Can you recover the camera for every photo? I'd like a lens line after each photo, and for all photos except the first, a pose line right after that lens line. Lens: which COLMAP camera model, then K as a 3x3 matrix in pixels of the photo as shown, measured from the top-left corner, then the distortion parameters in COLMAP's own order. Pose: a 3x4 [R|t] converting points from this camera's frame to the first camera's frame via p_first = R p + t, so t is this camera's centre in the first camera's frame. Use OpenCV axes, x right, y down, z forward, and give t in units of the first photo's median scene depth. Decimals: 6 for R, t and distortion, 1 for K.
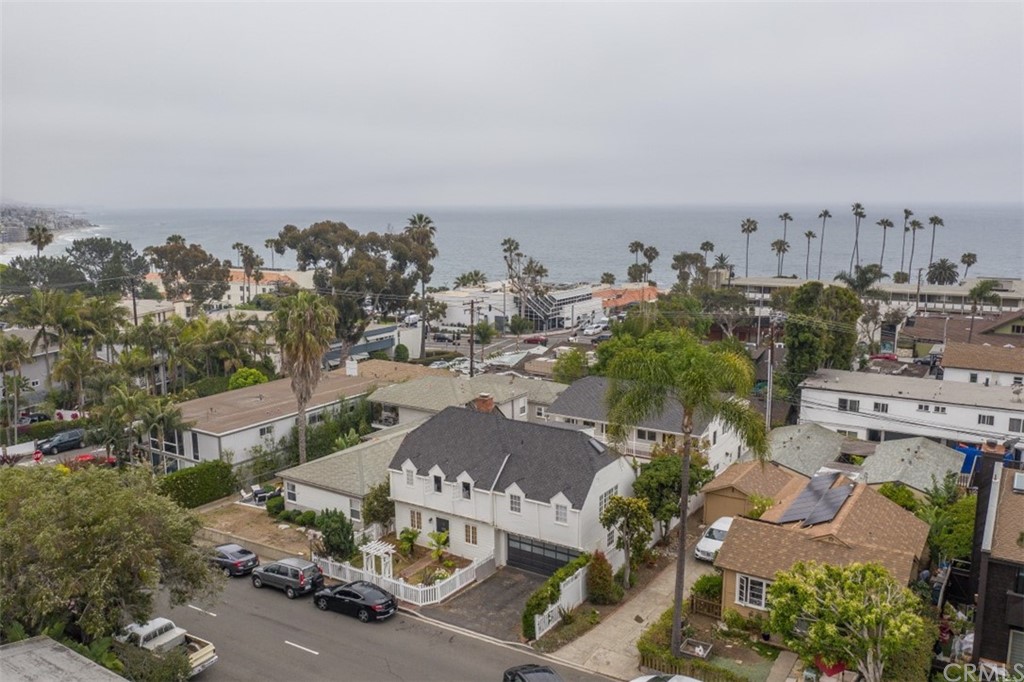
lens RADIAL K [[809.8, 0, 512.0], [0, 809.8, 341.0], [0, 0, 1]] dist [-0.023964, -0.002176]
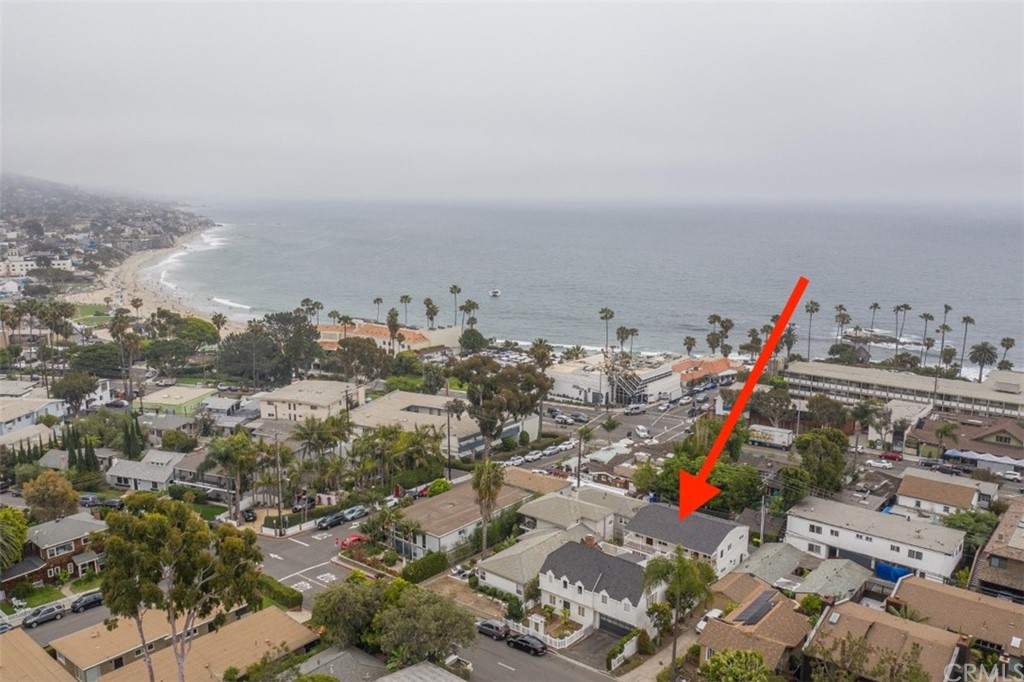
lens RADIAL K [[809.8, 0, 512.0], [0, 809.8, 341.0], [0, 0, 1]] dist [-0.023964, -0.002176]
pose [[0.992963, 0.028967, -0.114829, -0.010764], [-0.027695, 0.999536, 0.012654, -0.410751], [0.115143, -0.009384, 0.993305, -0.905018]]
